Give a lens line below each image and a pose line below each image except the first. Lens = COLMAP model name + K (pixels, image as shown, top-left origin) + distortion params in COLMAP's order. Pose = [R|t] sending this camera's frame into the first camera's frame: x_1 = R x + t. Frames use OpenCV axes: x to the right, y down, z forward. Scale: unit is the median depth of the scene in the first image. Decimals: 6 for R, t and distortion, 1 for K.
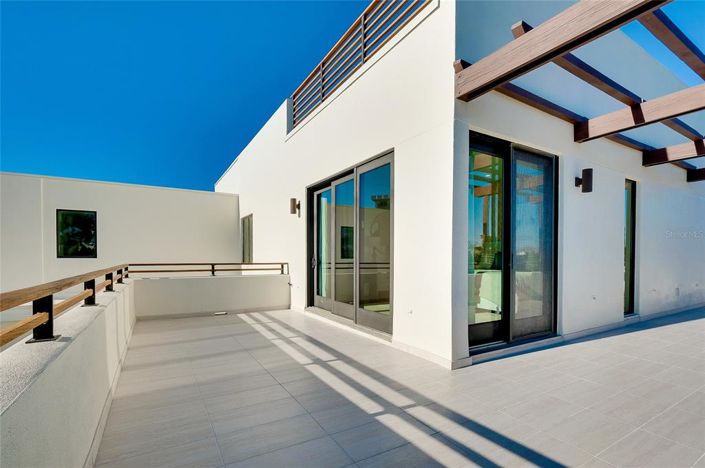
lens RADIAL K [[309.1, 0, 356.9], [0, 309.1, 259.3], [0, 0, 1]] dist [-0.000359, -0.000112]
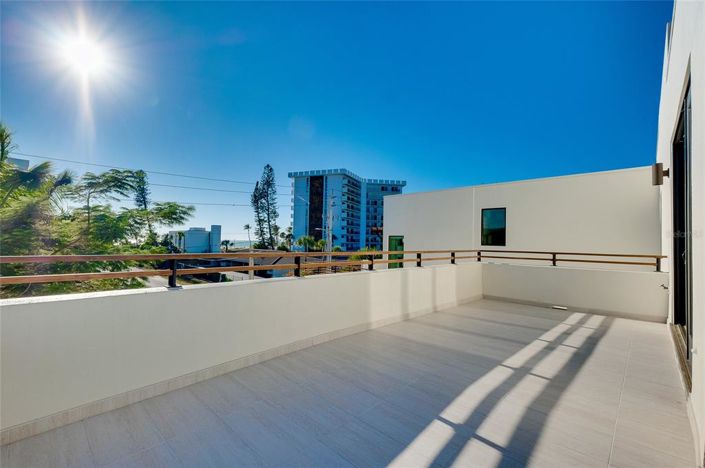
lens RADIAL K [[309.1, 0, 352.8], [0, 309.1, 236.4], [0, 0, 1]] dist [-0.000359, -0.000112]
pose [[0.283487, -0.014507, -0.958866, 0.263668], [-0.024646, 0.999445, -0.022408, 0.000511], [0.958659, 0.029984, 0.282973, 0.150852]]
